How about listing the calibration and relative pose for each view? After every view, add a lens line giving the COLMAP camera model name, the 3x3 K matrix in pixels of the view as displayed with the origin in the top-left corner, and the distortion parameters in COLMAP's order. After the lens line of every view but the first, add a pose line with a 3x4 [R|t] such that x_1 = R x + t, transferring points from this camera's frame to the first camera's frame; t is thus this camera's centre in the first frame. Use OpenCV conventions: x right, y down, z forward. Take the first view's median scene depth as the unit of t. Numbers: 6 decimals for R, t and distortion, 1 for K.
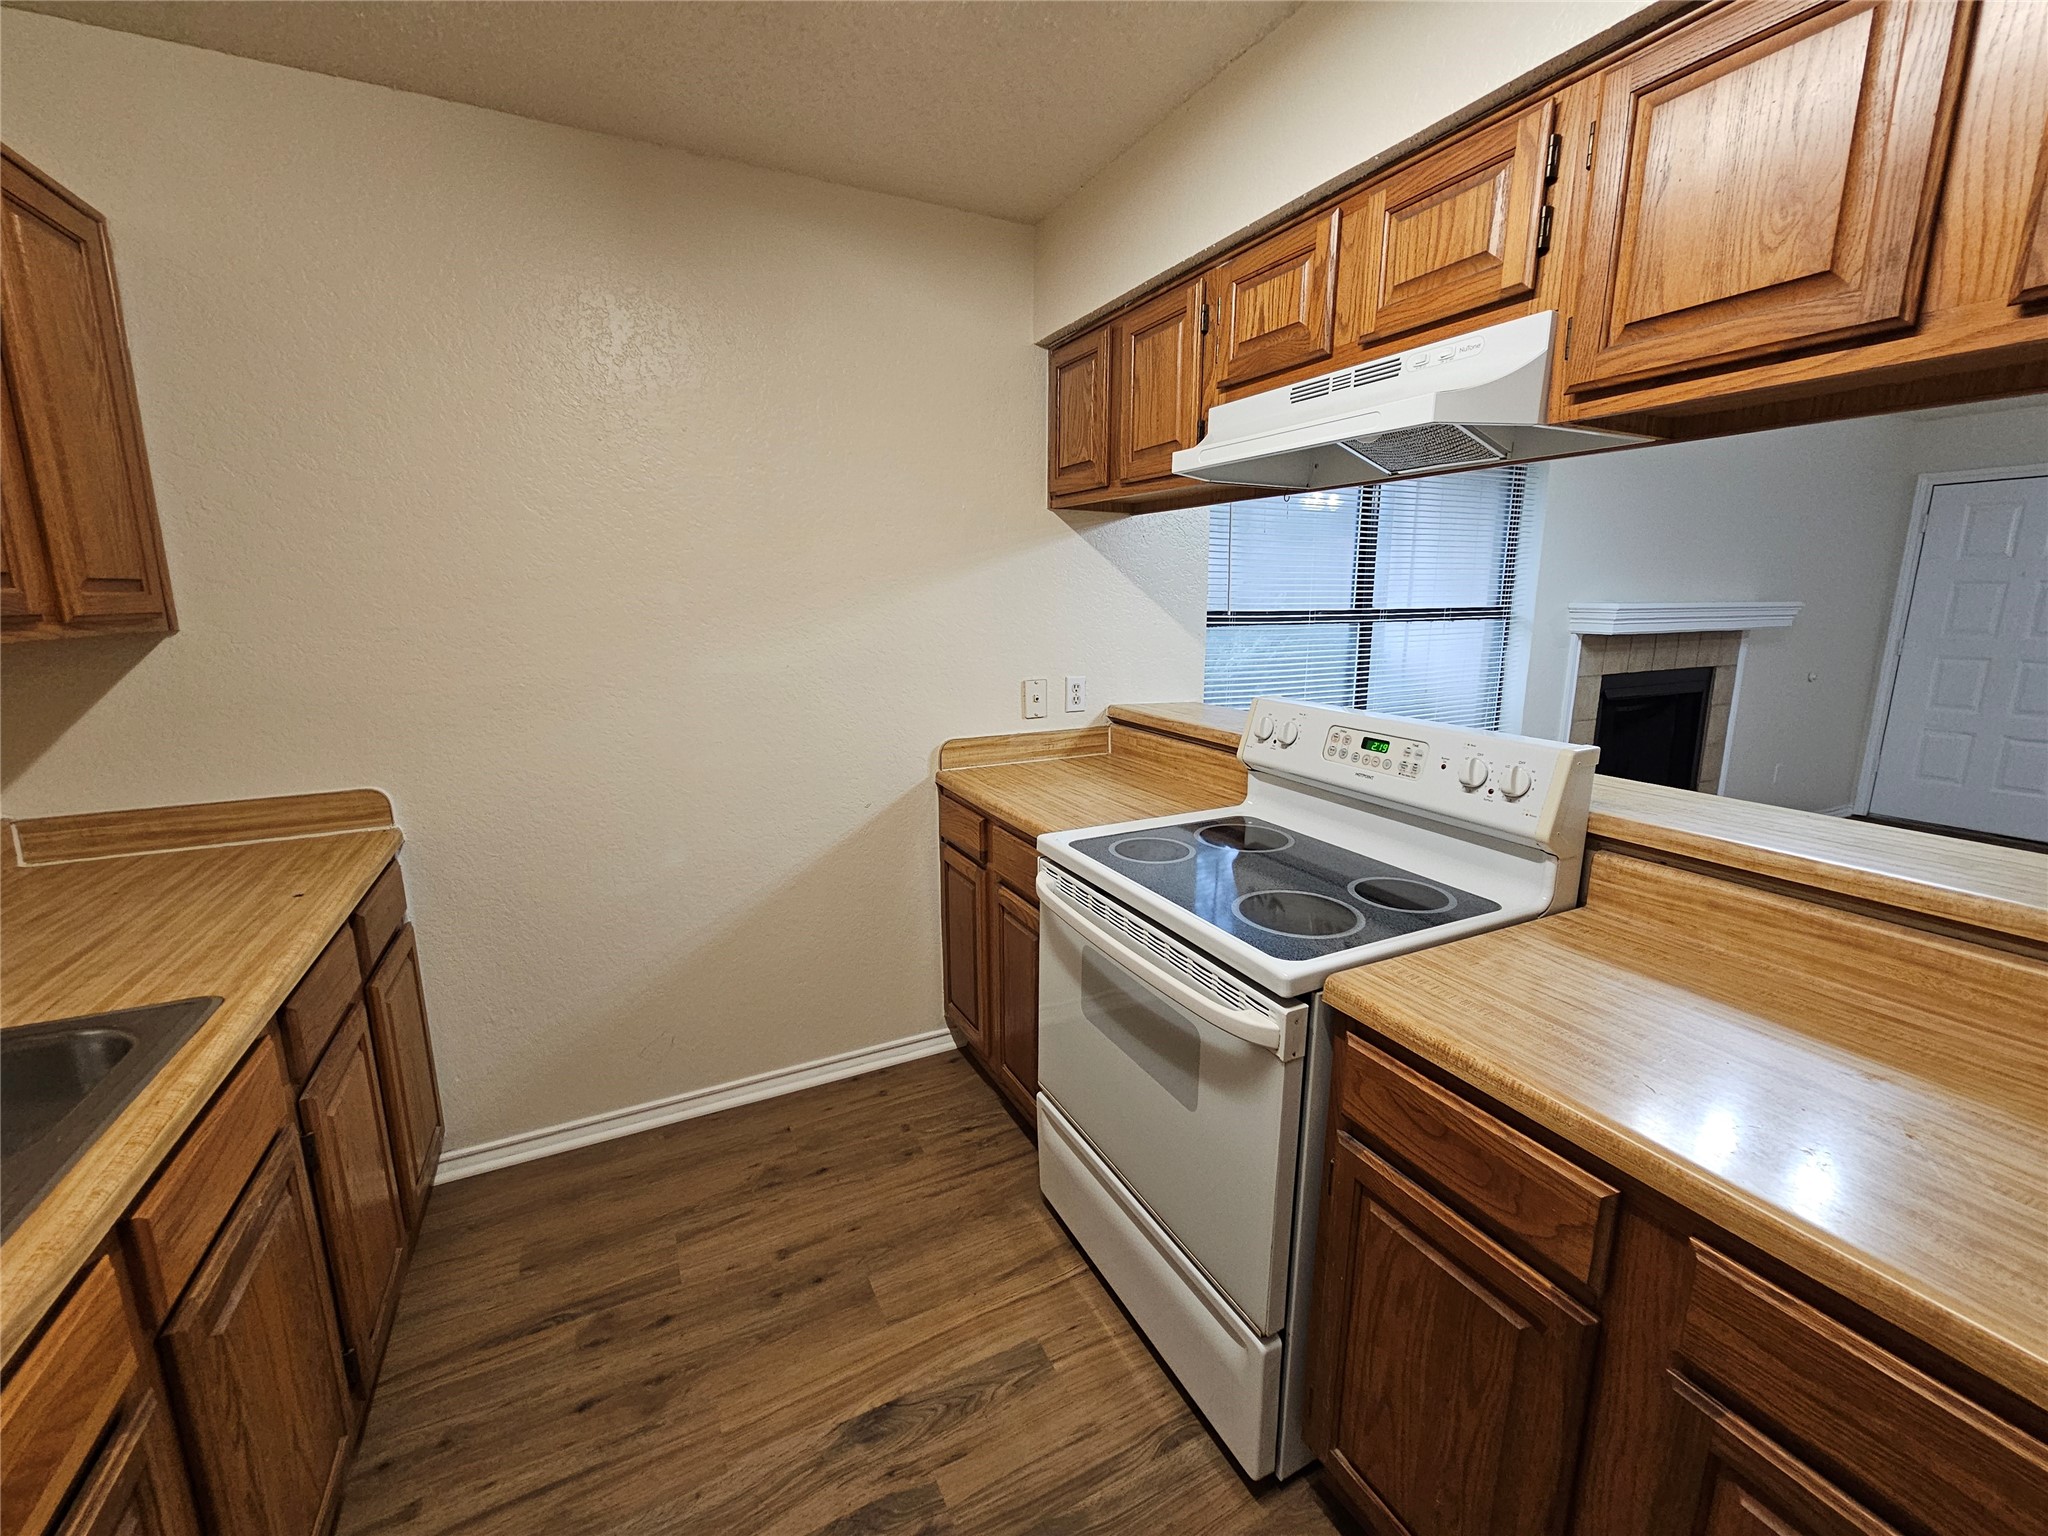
lens RADIAL K [[839.3, 0, 1031.3], [0, 839.3, 765.1], [0, 0, 1]] dist [-0.001969, 0.001343]
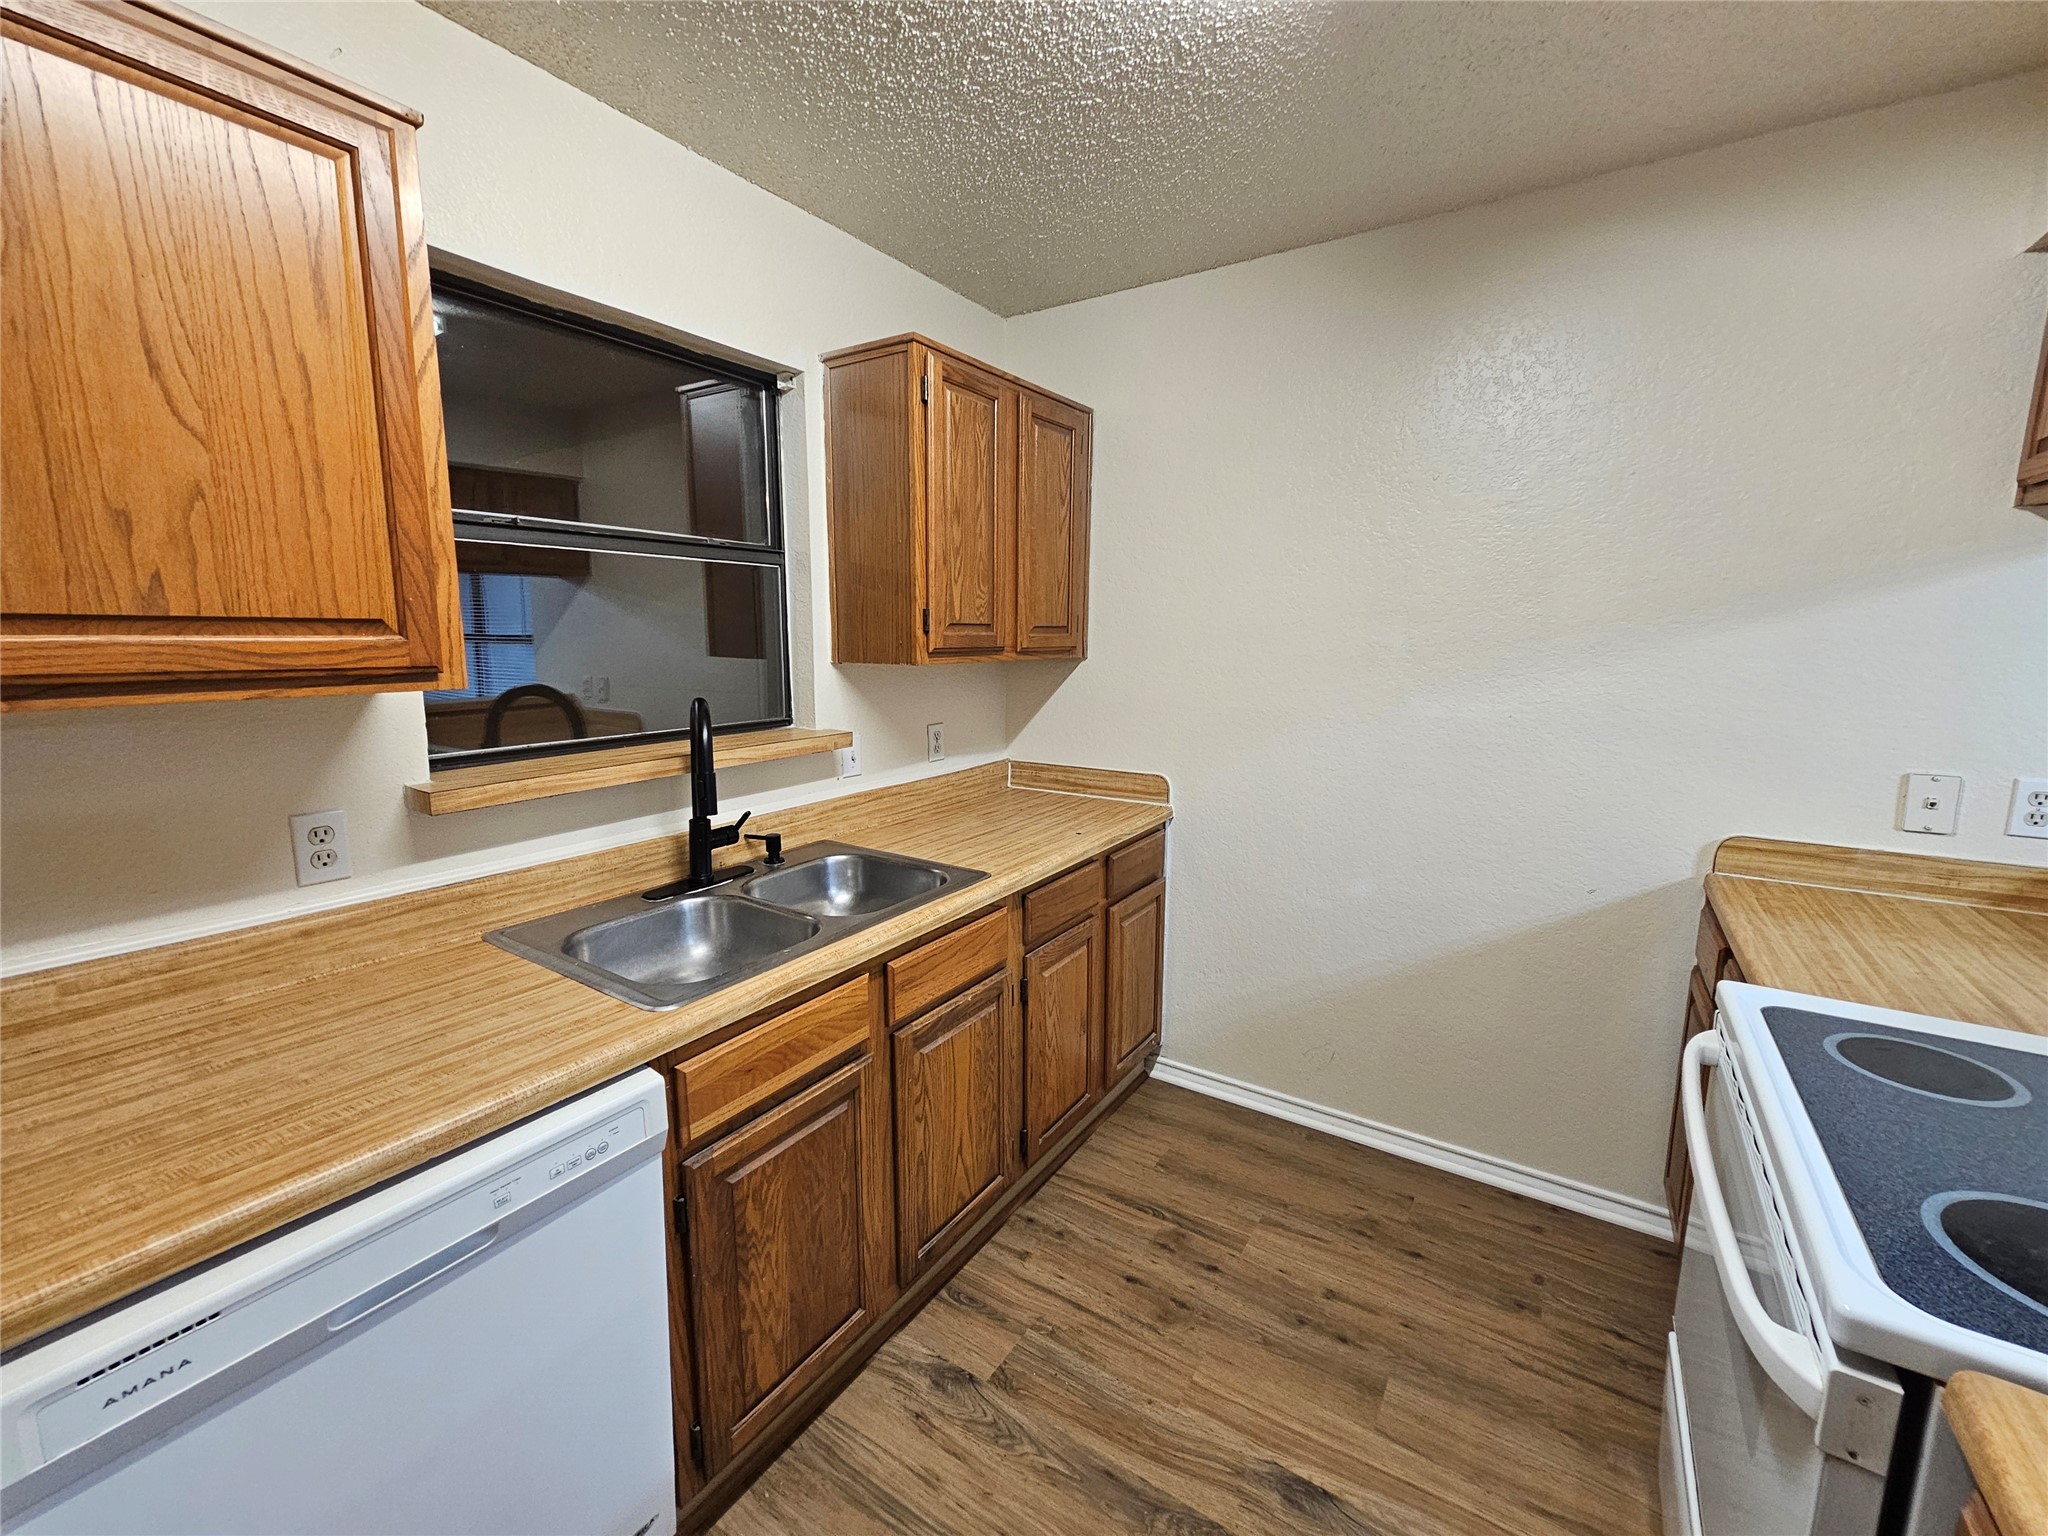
lens RADIAL K [[839.3, 0, 1033.7], [0, 839.3, 766.4], [0, 0, 1]] dist [-0.001969, 0.001343]
pose [[0.498037, 0.143219, -0.855247, 0.319758], [-0.177545, 0.982215, 0.061091, -0.036736], [0.848785, 0.121420, 0.514608, 0.120587]]
